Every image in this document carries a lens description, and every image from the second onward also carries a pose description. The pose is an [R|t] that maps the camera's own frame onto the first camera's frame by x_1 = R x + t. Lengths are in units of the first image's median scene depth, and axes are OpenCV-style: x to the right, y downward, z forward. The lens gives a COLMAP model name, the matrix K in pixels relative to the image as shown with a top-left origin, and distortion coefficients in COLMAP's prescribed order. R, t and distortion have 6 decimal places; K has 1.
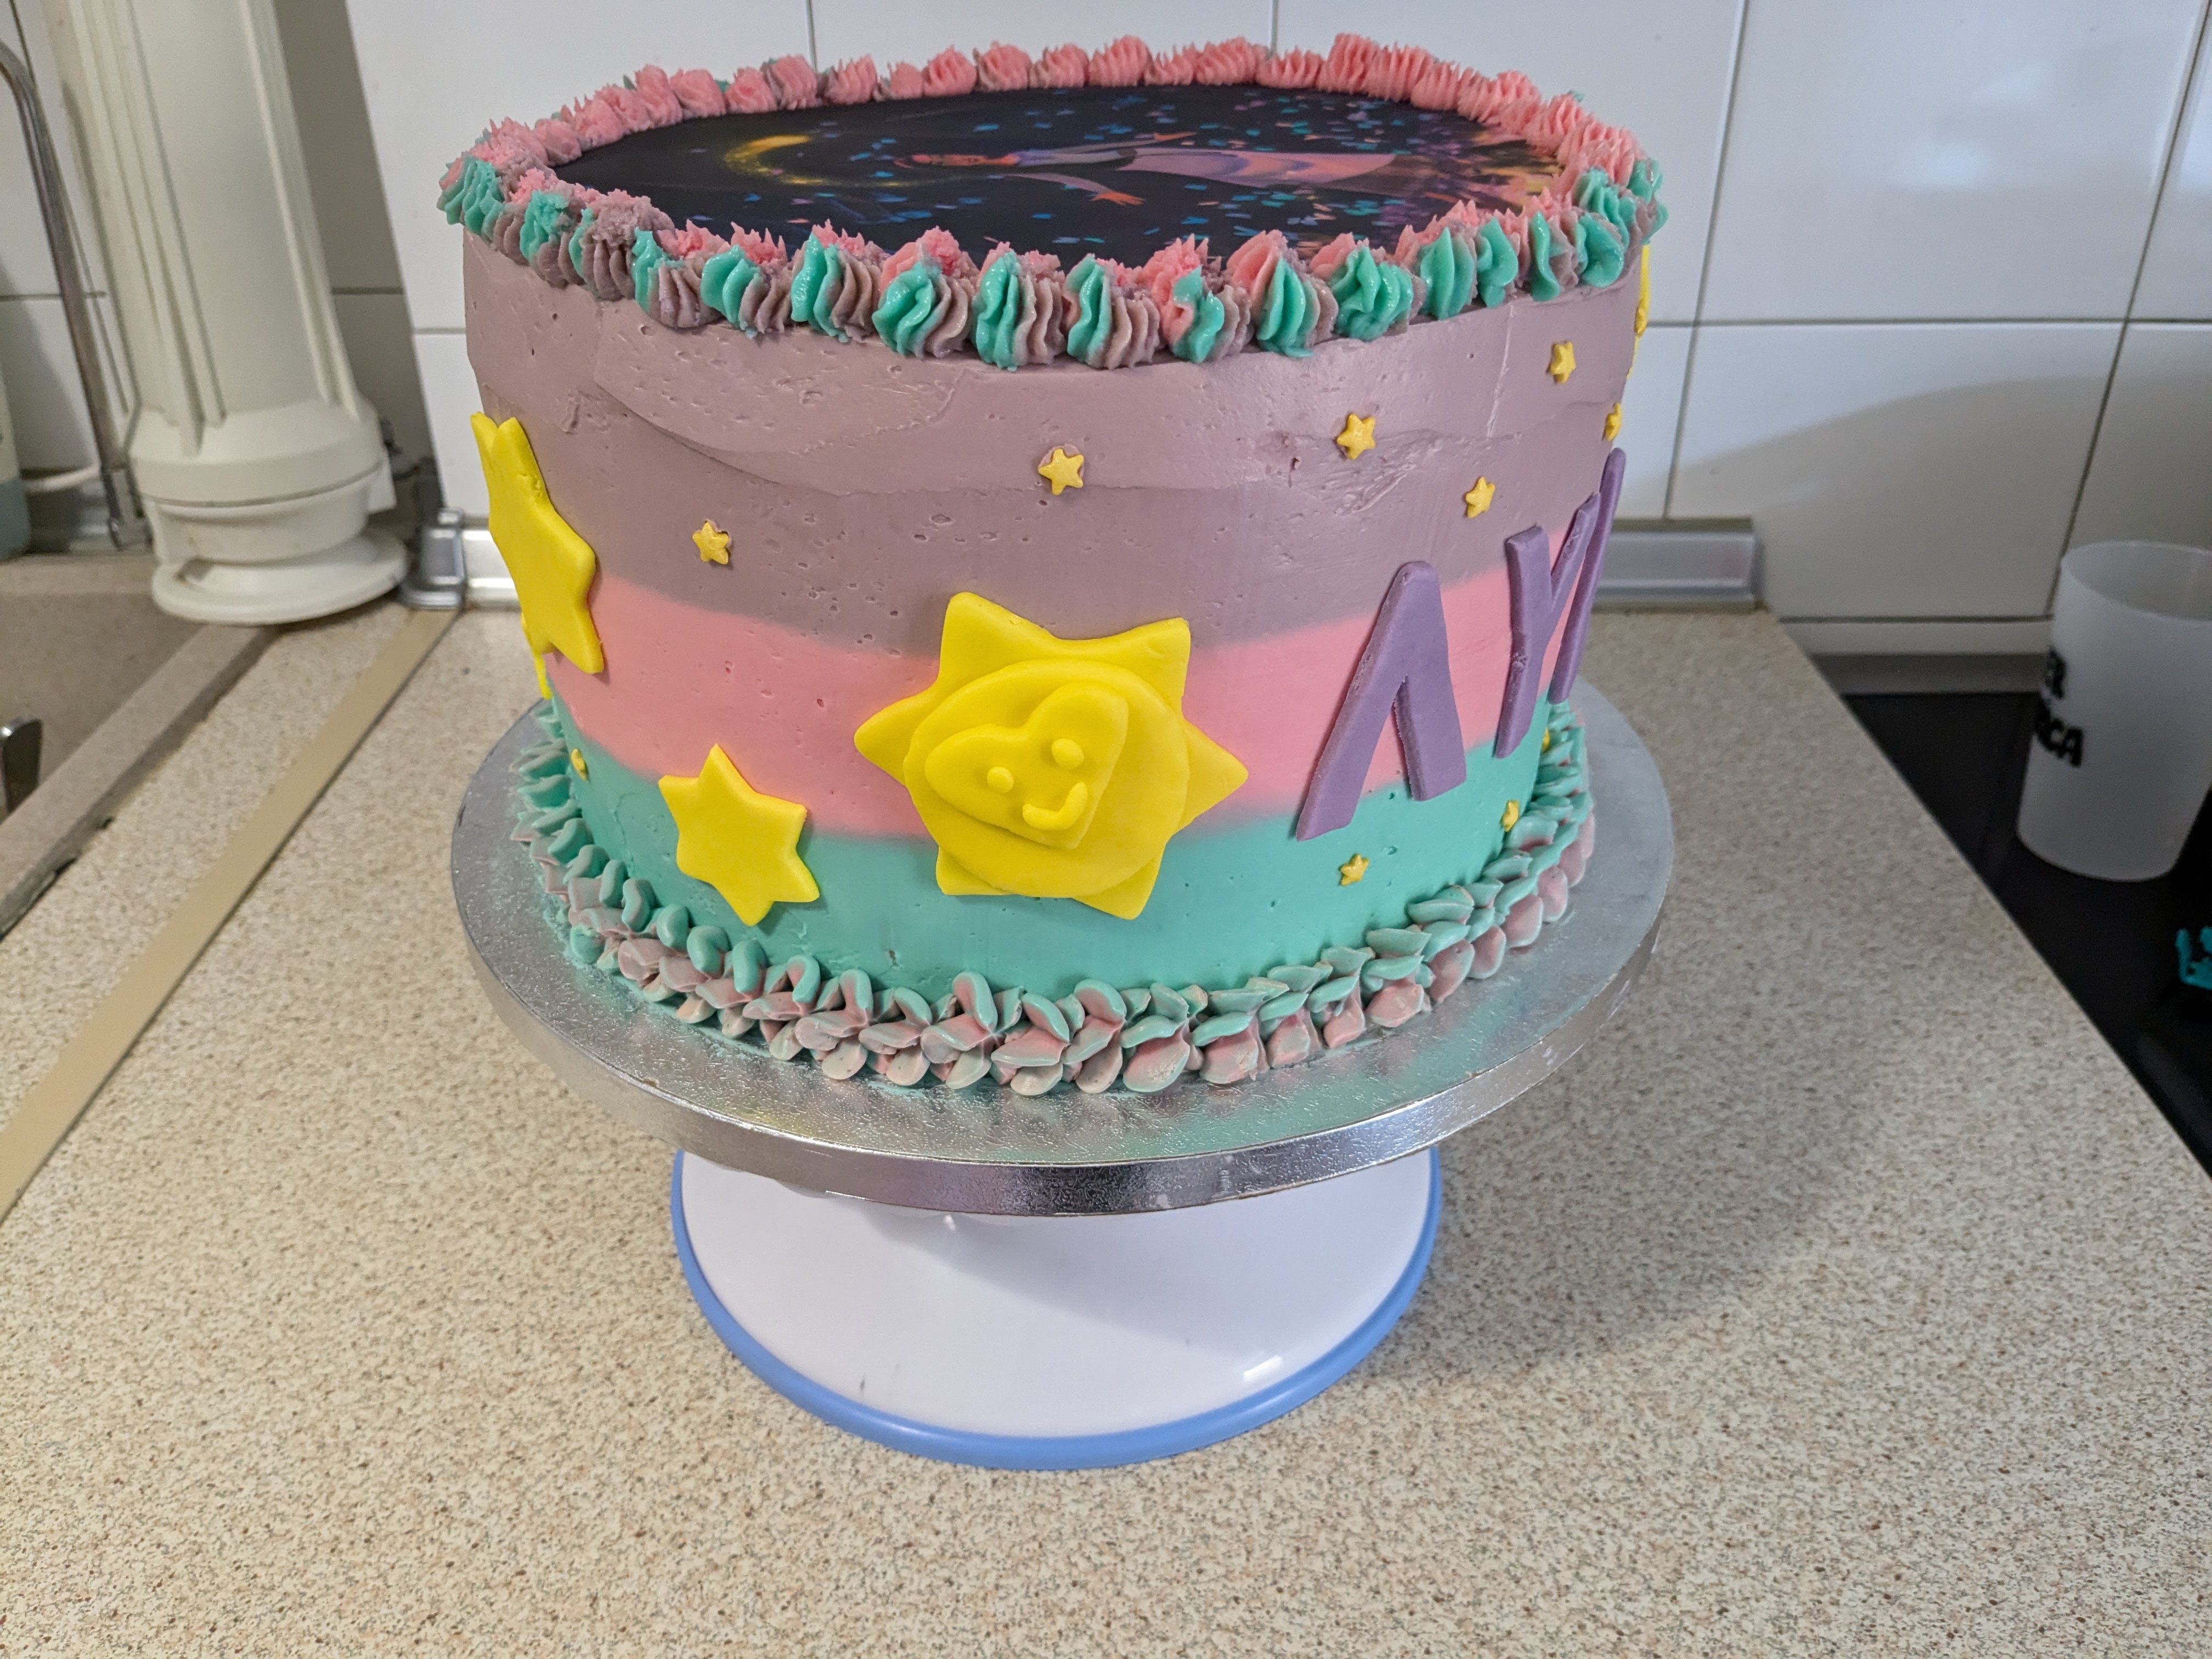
lens RADIAL K [[1793.8, 0, 1101.0], [0, 1793.8, 857.5], [0, 0, 1]] dist [0.023519, -0.072947]
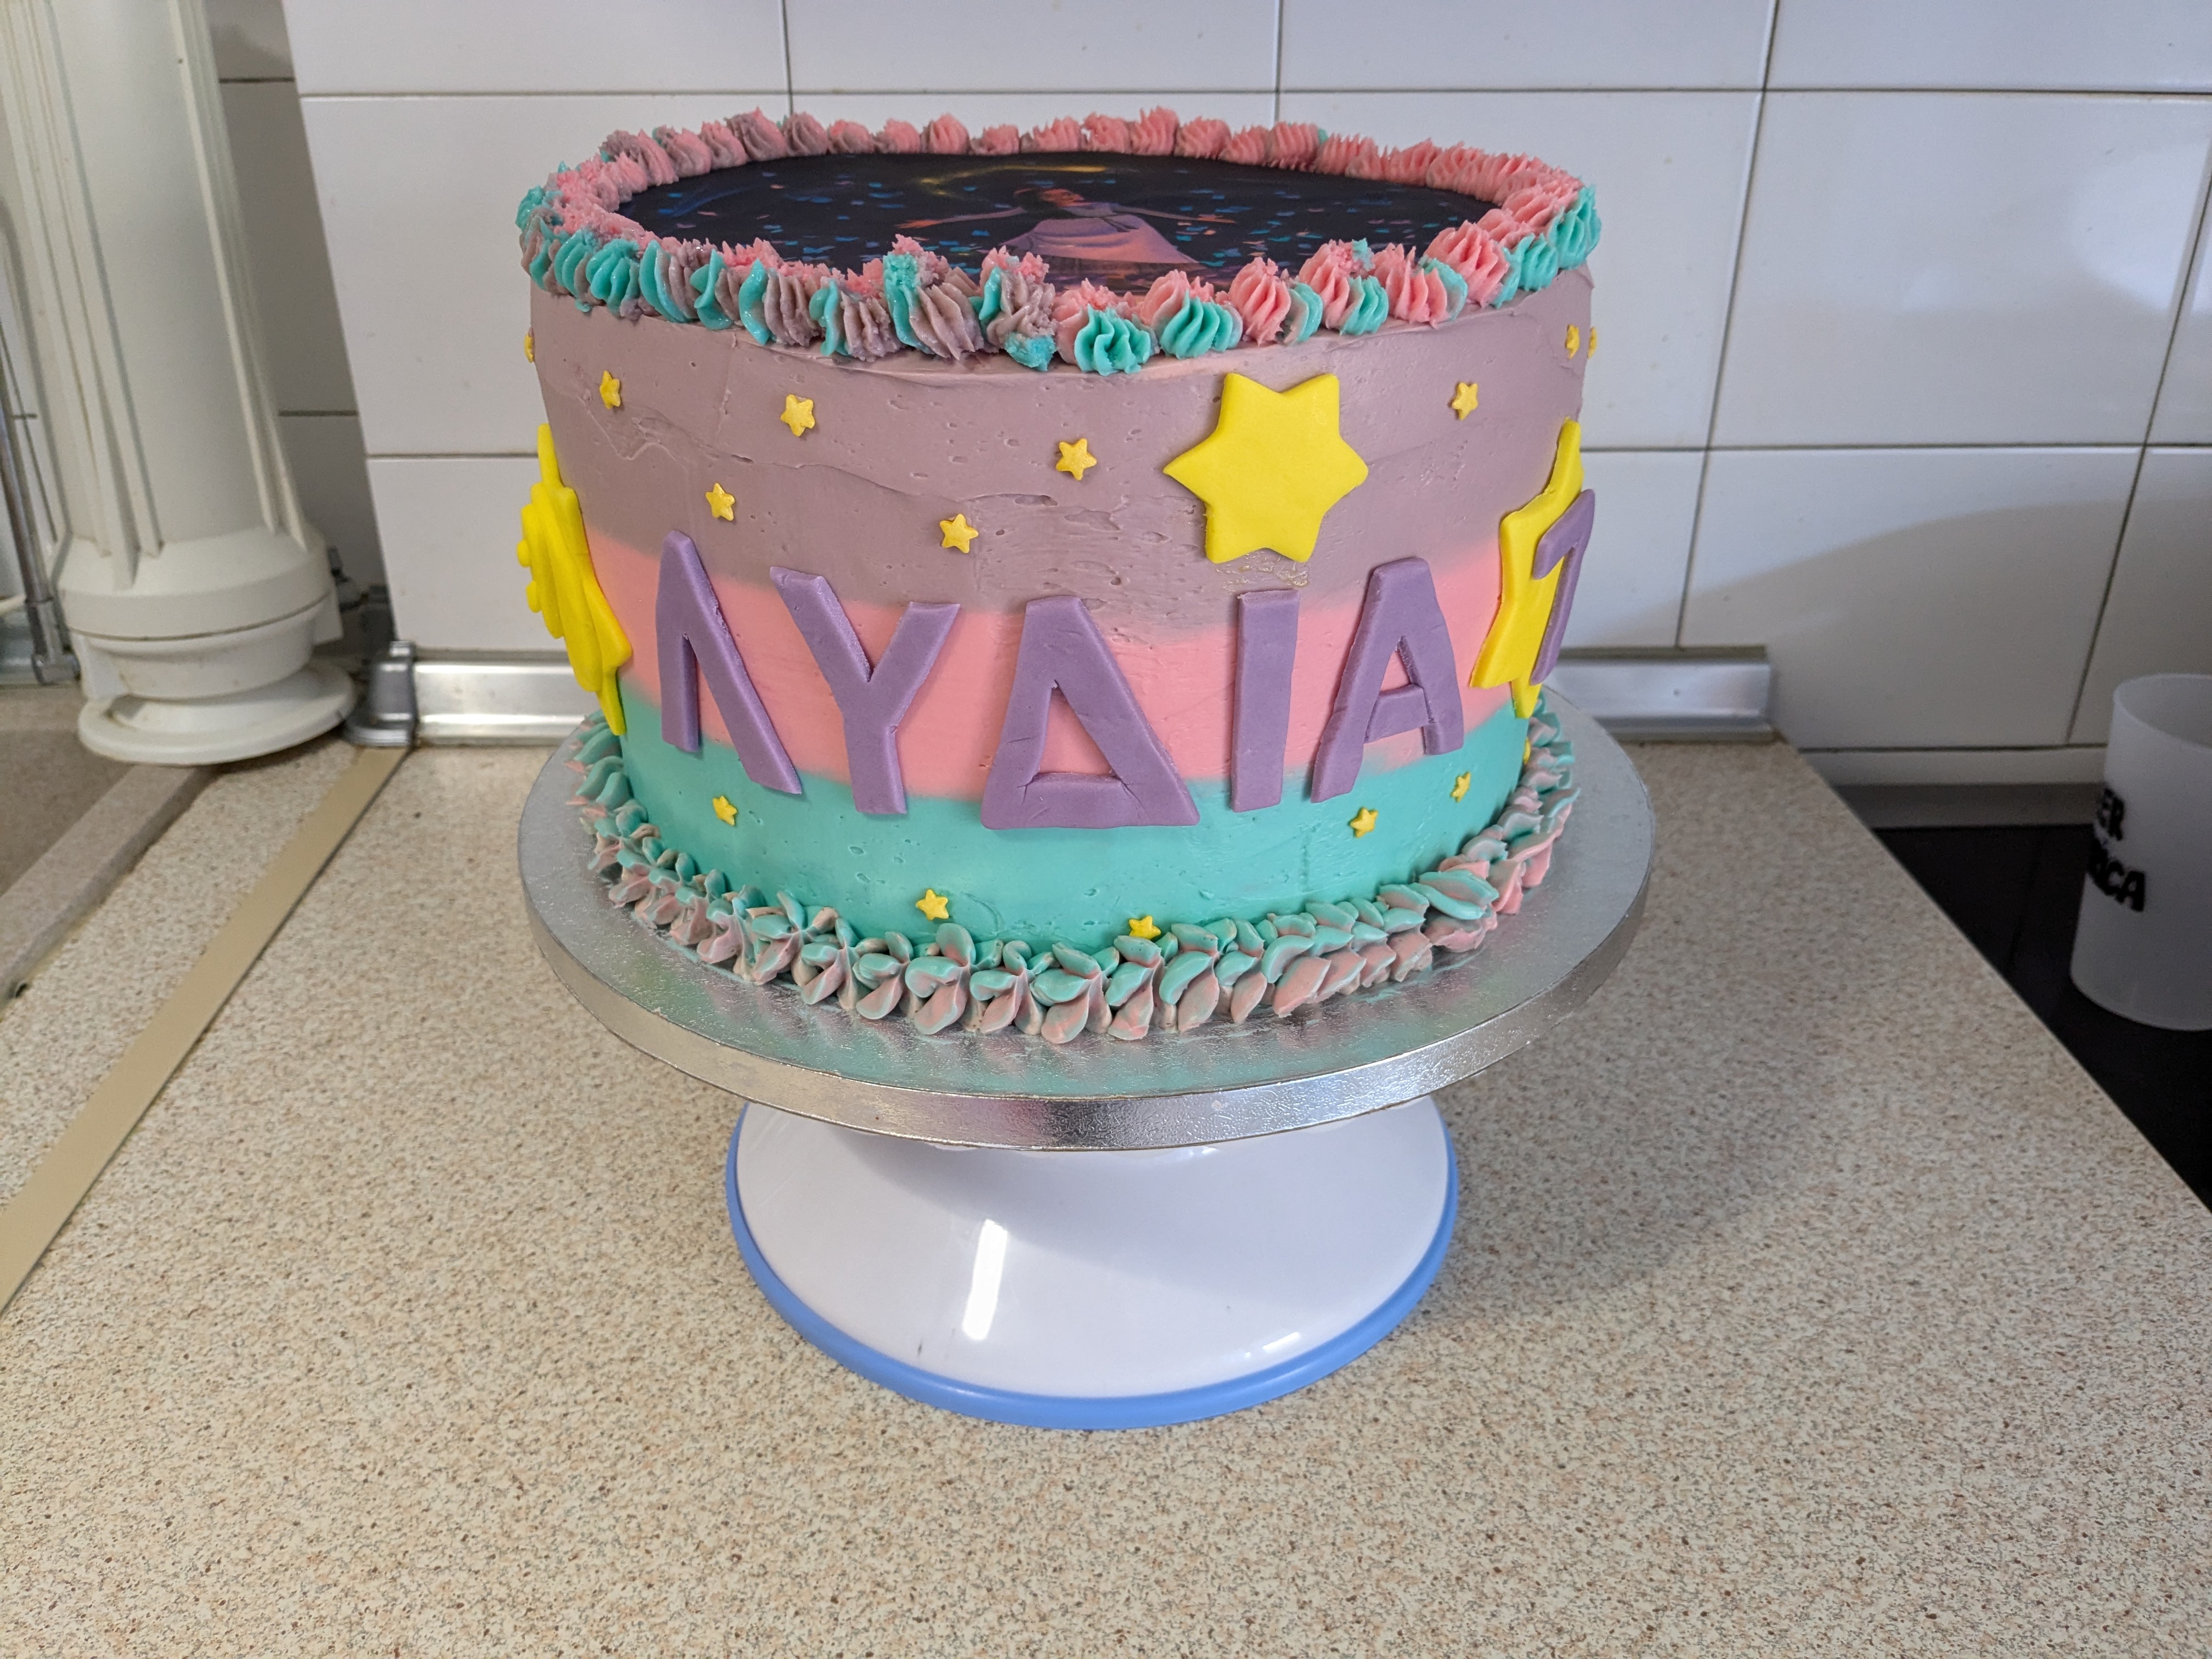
lens RADIAL K [[1793.8, 0, 1085.8], [0, 1793.8, 825.8], [0, 0, 1]] dist [0.023519, -0.072947]
pose [[0.999504, -0.006434, 0.030839, -0.053350], [0.008705, 0.997213, -0.074101, -0.039509], [-0.030277, 0.074333, 0.996774, 0.091225]]
